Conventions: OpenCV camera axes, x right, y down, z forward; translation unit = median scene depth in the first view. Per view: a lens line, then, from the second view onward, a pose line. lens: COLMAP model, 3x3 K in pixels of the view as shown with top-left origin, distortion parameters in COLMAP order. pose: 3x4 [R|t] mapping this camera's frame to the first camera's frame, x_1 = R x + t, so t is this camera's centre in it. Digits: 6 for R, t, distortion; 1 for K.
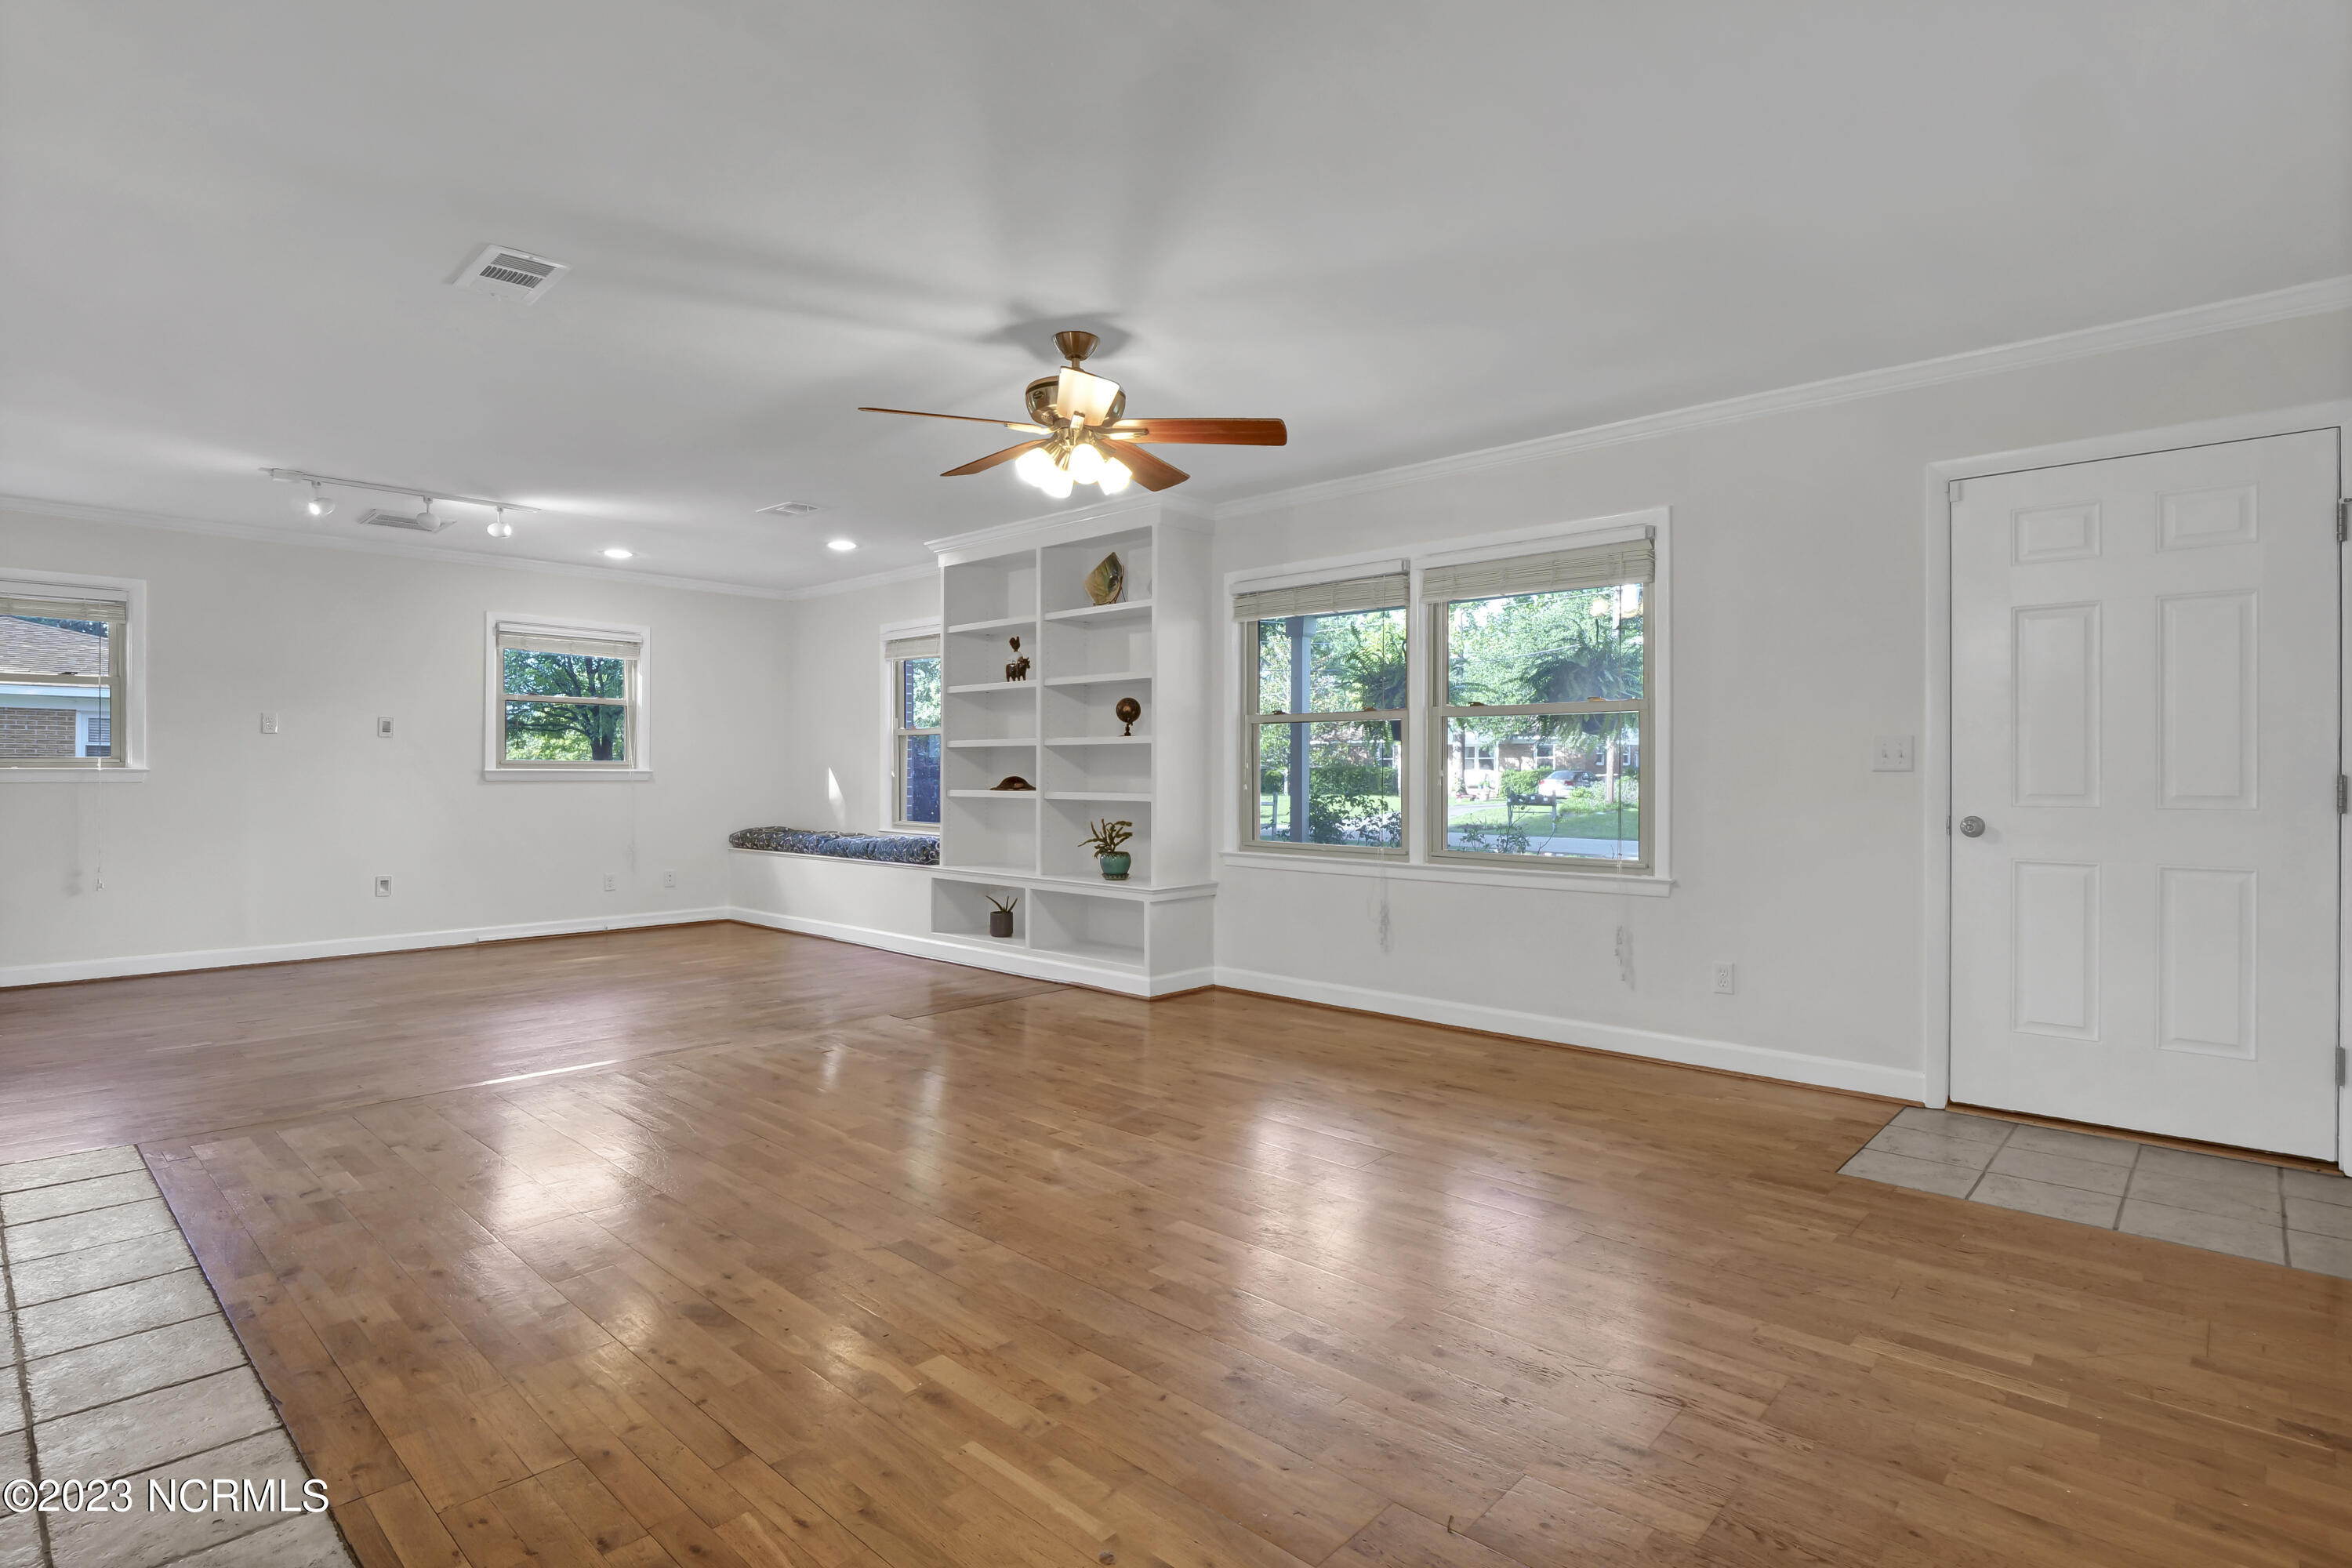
lens RADIAL K [[1176.6, 0, 1167.7], [0, 1176.6, 769.6], [0, 0, 1]] dist [-0.010624, -0.004225]
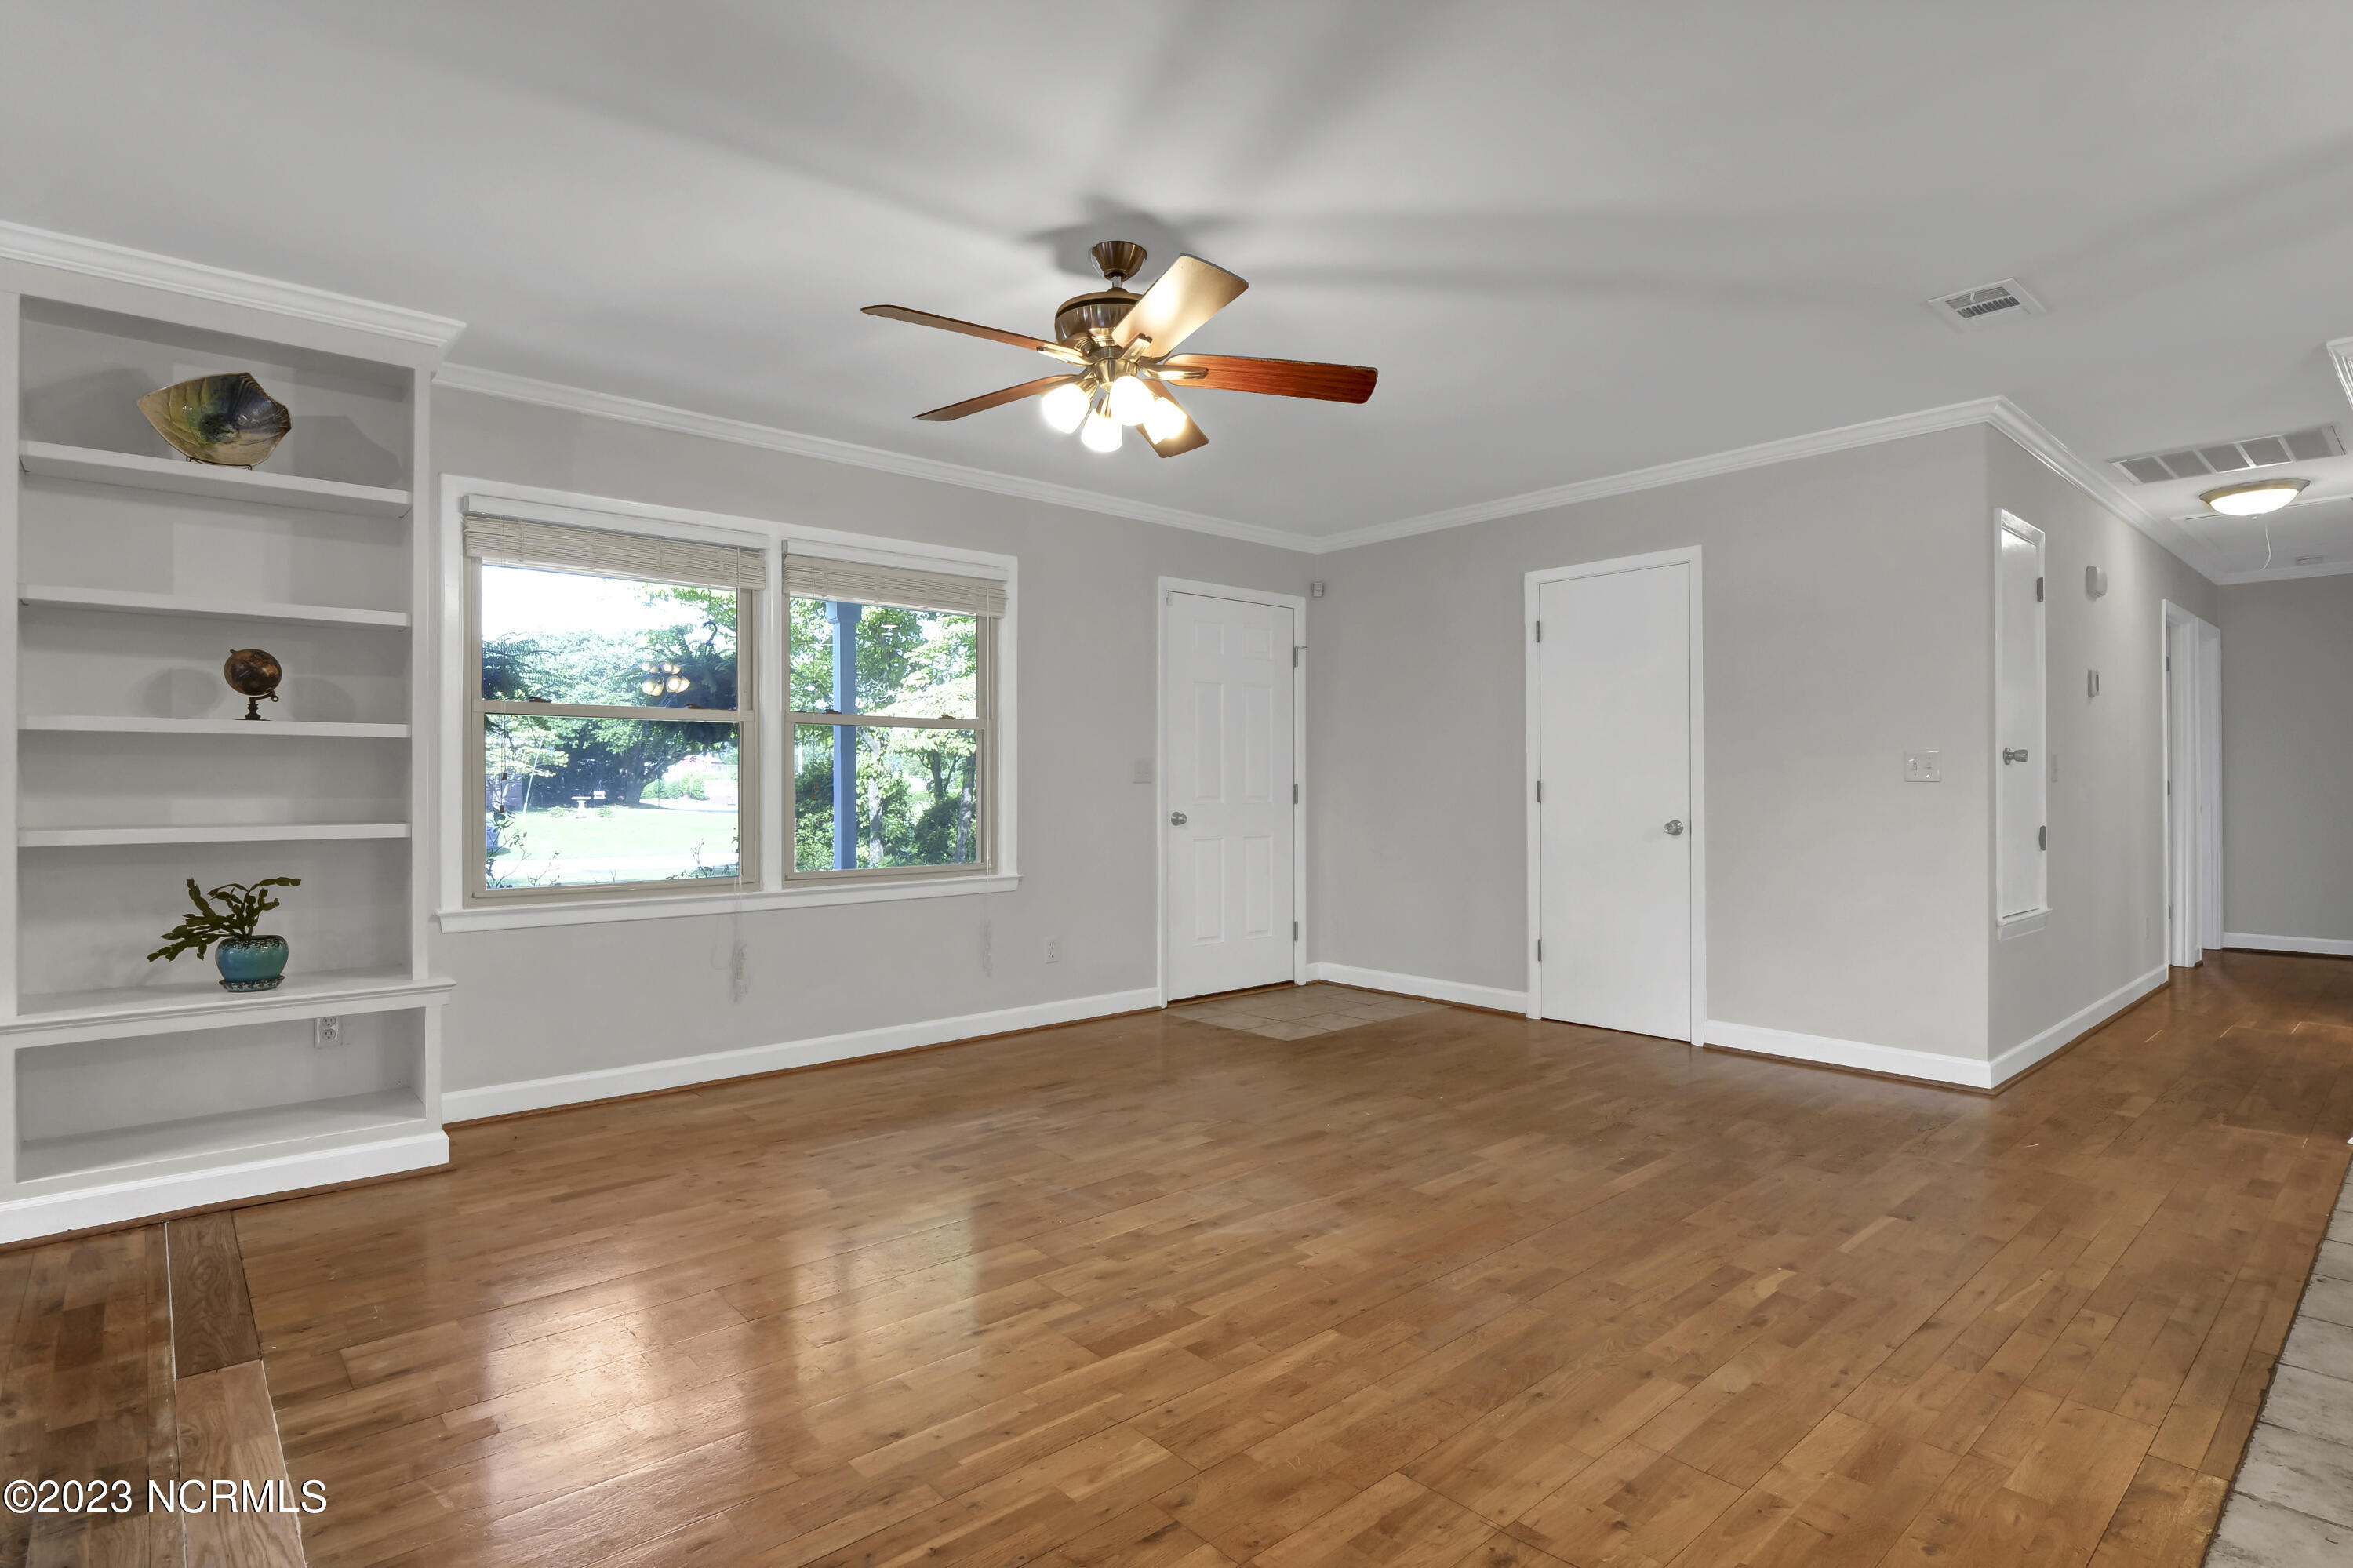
lens RADIAL K [[1177.2, 0, 1179.8], [0, 1177.2, 781.5], [0, 0, 1]] dist [-0.010624, -0.004225]
pose [[0.092851, -0.000543, 0.995680, -0.491124], [-0.000558, 1.000000, 0.000598, -0.000818], [-0.995680, -0.000611, 0.092850, 0.491337]]
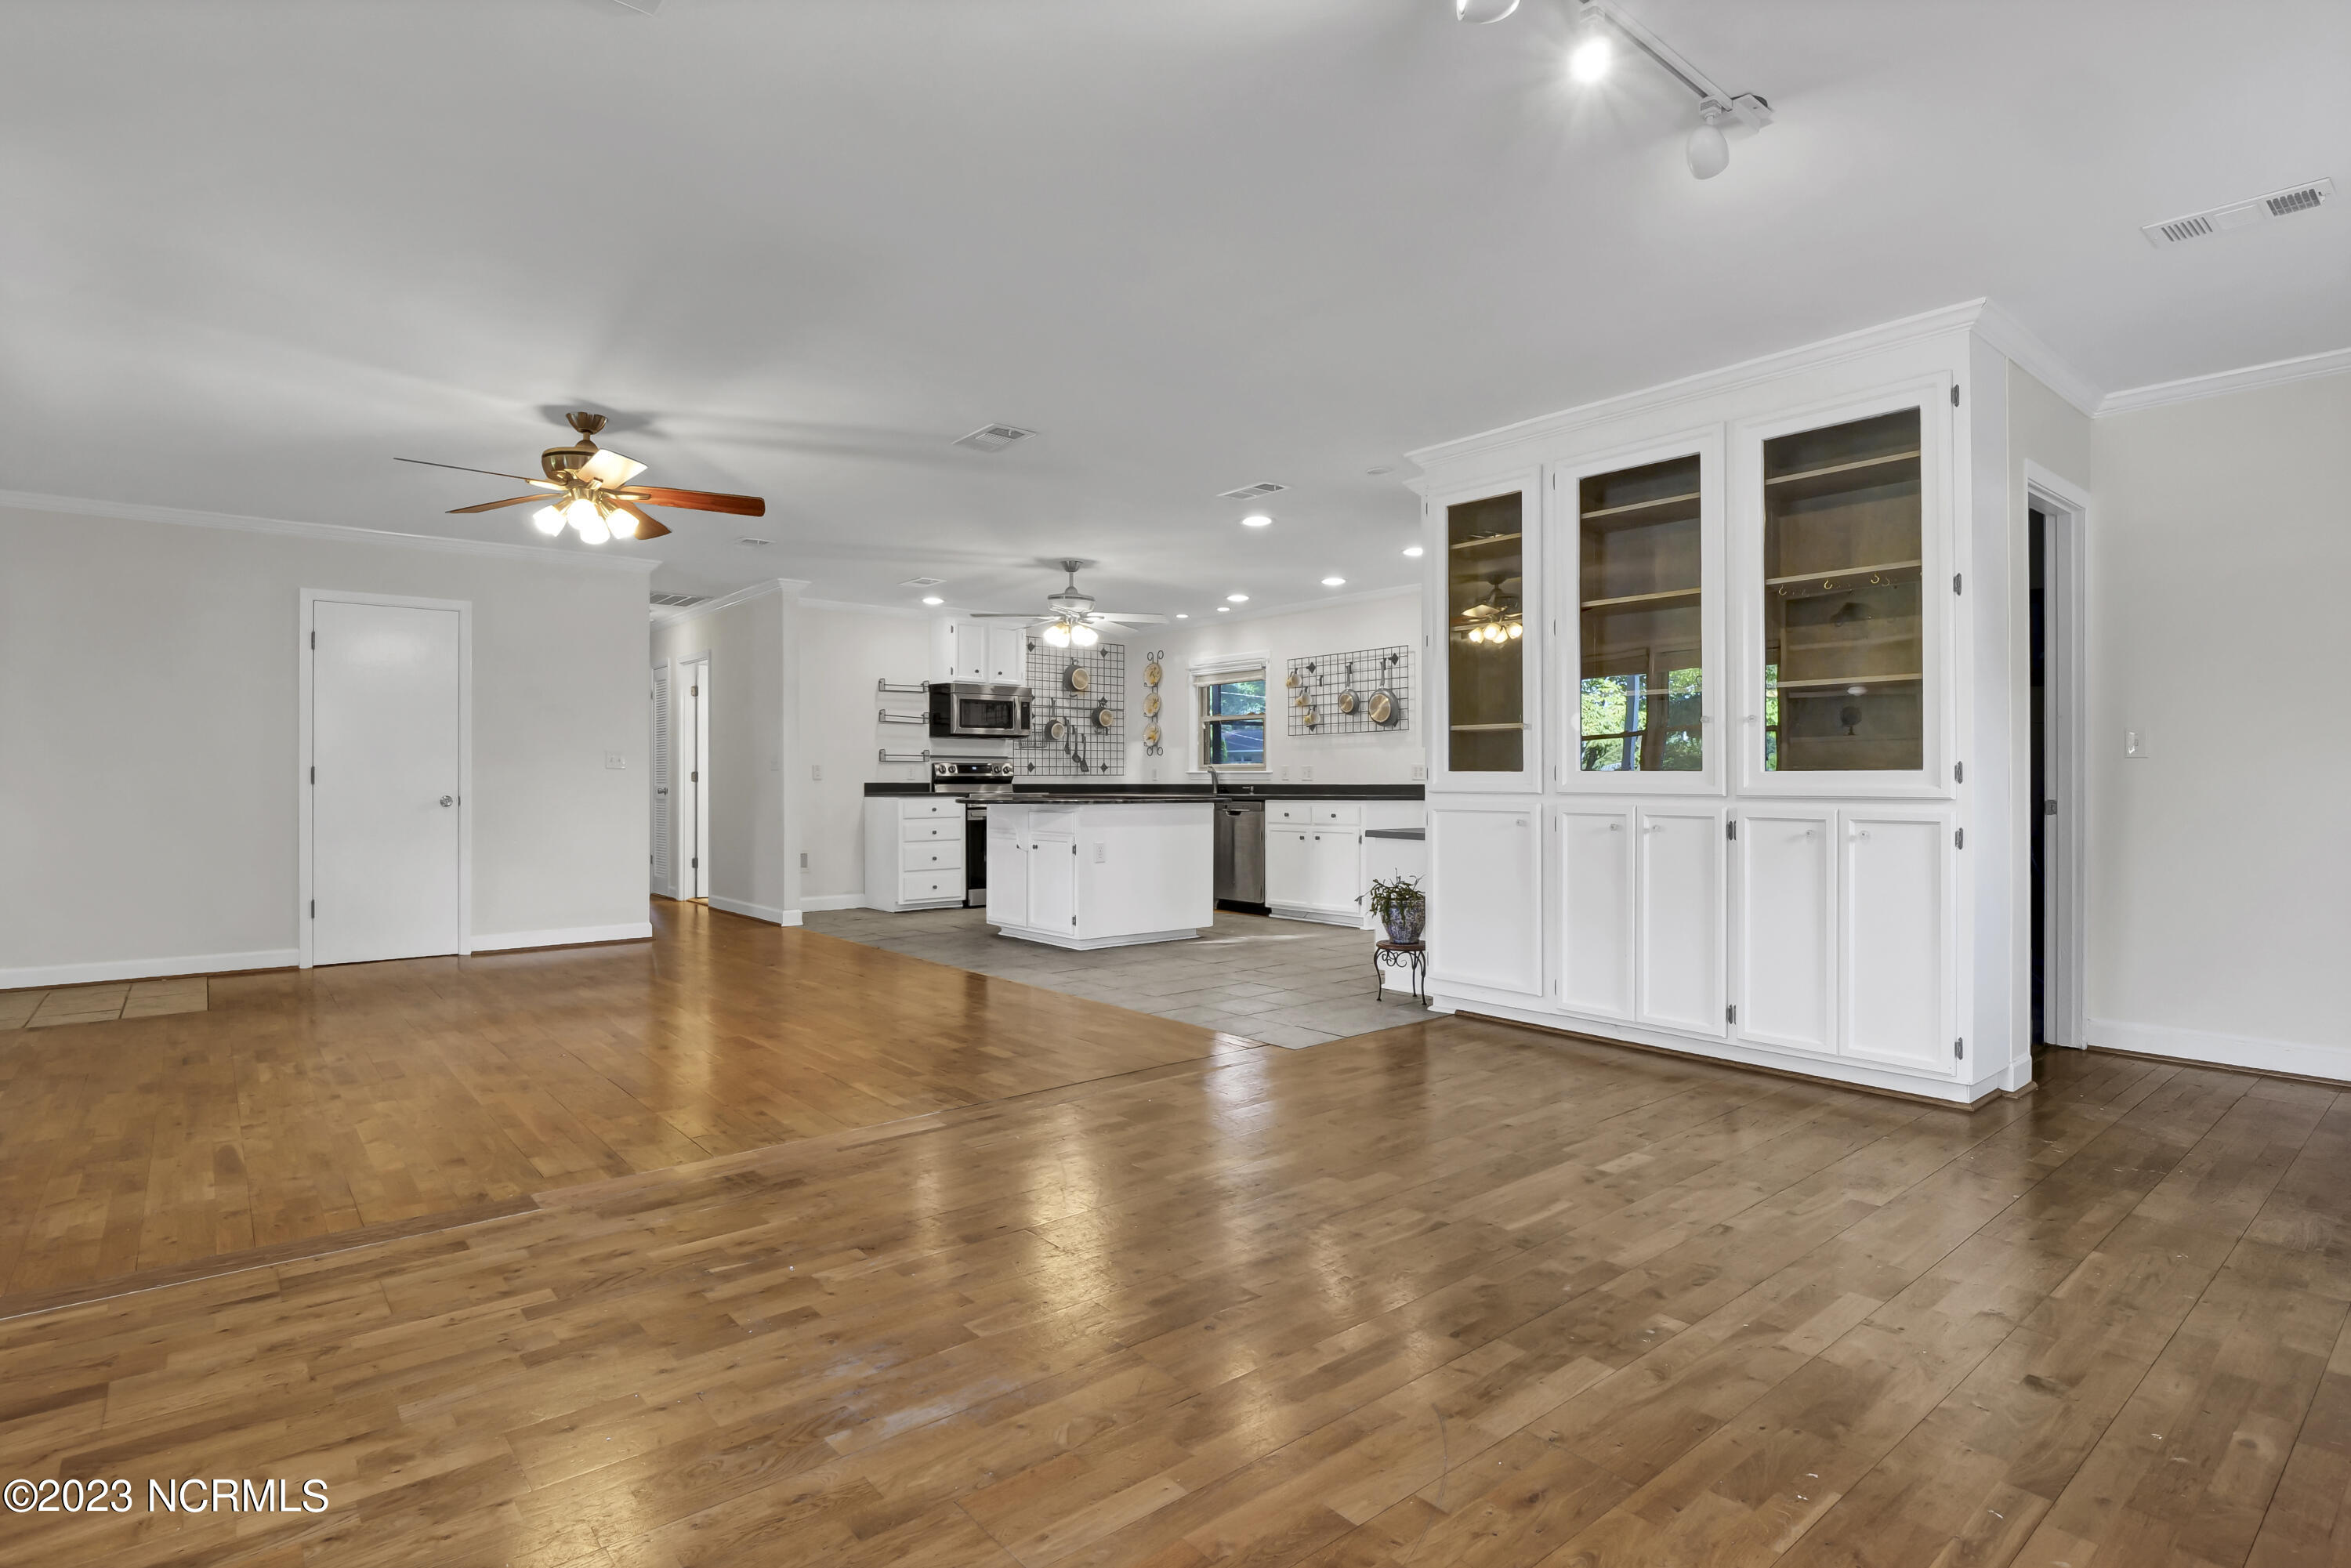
lens RADIAL K [[1176.1, 0, 1166.9], [0, 1176.1, 774.7], [0, 0, 1]] dist [-0.010624, -0.004225]
pose [[-0.992165, 0.000968, 0.124932, -0.471196], [0.000238, 0.999983, -0.005865, 0.012150], [-0.124935, -0.005789, -0.992148, 1.200326]]
